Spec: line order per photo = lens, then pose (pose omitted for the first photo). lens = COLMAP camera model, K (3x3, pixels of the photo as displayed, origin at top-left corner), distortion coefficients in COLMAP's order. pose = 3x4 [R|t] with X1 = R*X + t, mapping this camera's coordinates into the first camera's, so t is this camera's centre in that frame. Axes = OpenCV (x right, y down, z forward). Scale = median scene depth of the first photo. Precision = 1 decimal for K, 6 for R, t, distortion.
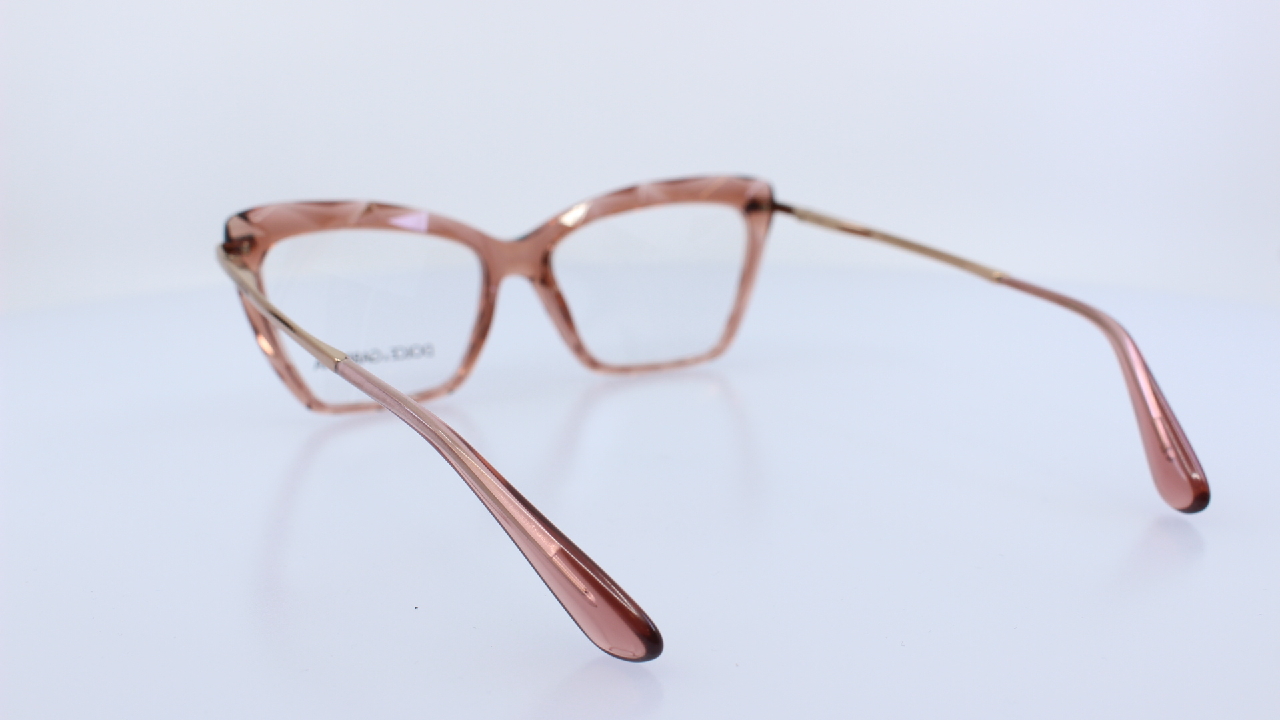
lens RADIAL K [[1425.6, 0, 640.0], [0, 1425.6, 360.0], [0, 0, 1]] dist [-0.019312, -0.011251]
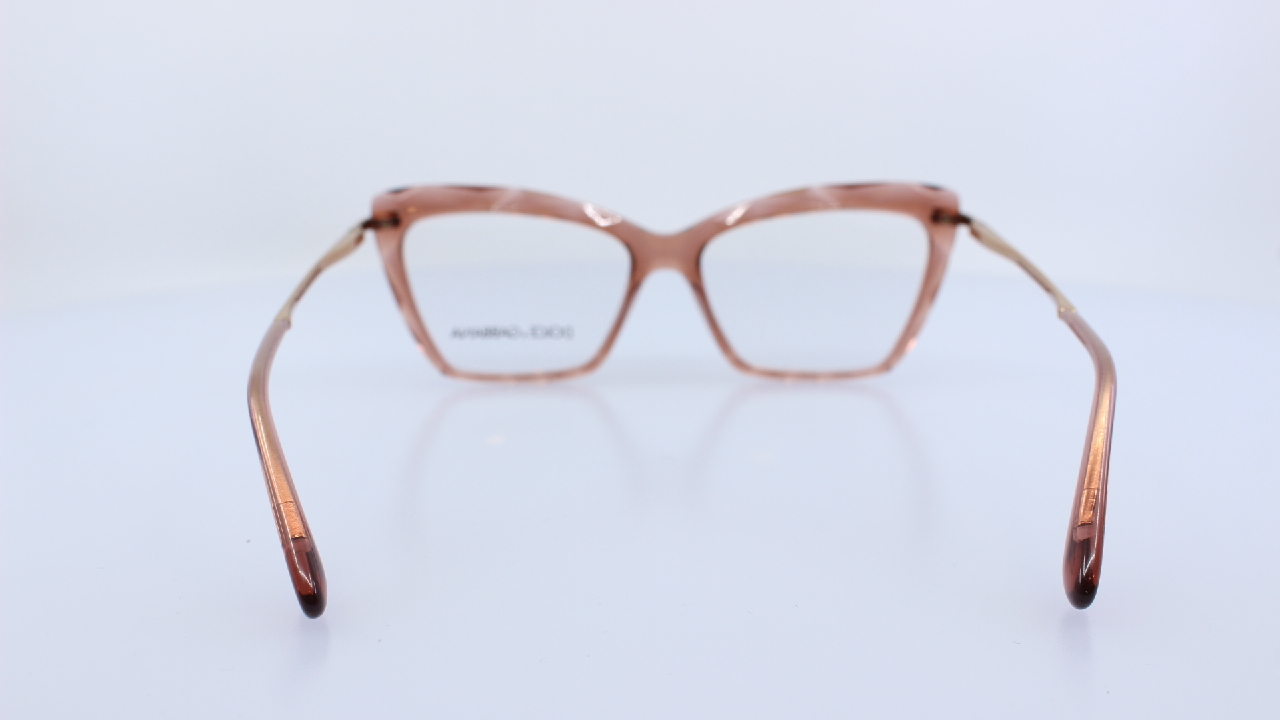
lens RADIAL K [[1425.6, 0, 640.0], [0, 1425.6, 360.0], [0, 0, 1]] dist [-0.019312, -0.011251]
pose [[0.870003, 0.110857, -0.480422, 0.392454], [-0.108935, 0.993534, 0.031985, -0.025053], [0.480861, 0.024508, 0.876454, 0.096537]]
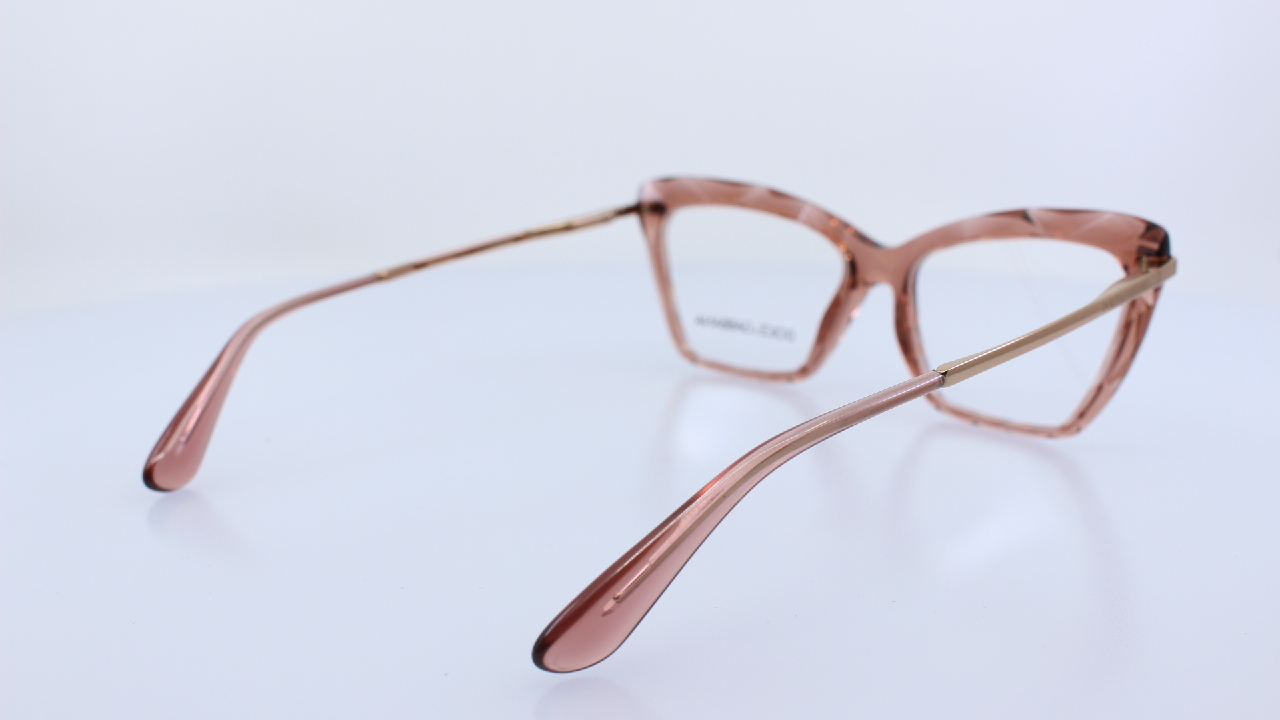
lens RADIAL K [[1425.6, 0, 640.0], [0, 1425.6, 360.0], [0, 0, 1]] dist [-0.019312, -0.011251]
pose [[0.263037, 0.215810, -0.940339, 0.775847], [-0.203545, 0.965136, 0.164565, -0.133143], [0.943070, 0.148115, 0.297794, 0.566518]]
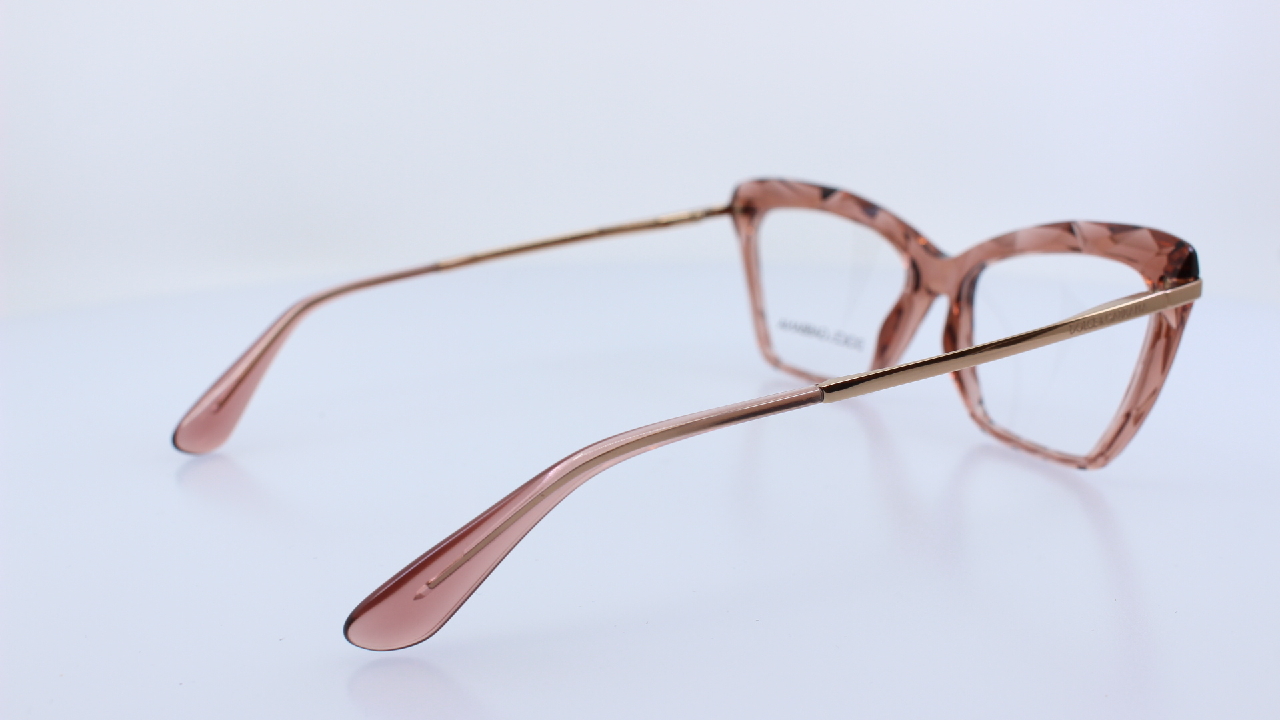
lens RADIAL K [[1425.6, 0, 640.0], [0, 1425.6, 360.0], [0, 0, 1]] dist [-0.019312, -0.011251]
pose [[-0.007532, 0.224700, -0.974399, 0.808698], [-0.207427, 0.952881, 0.221341, -0.180560], [0.978221, 0.203784, 0.039432, 0.779411]]
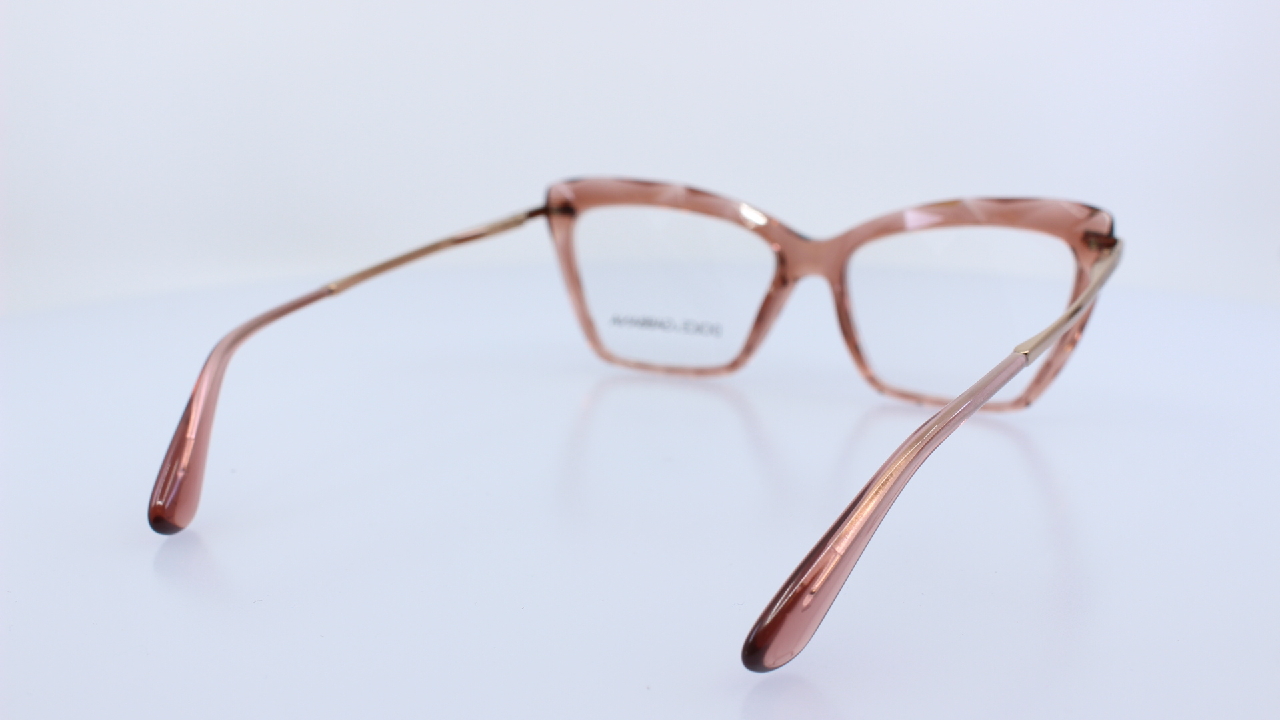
lens RADIAL K [[1425.6, 0, 640.0], [0, 1425.6, 360.0], [0, 0, 1]] dist [-0.019312, -0.011251]
pose [[0.507849, 0.192434, -0.839678, 0.689945], [-0.184047, 0.976462, 0.112468, -0.090382], [0.841556, 0.097424, 0.531312, 0.376268]]
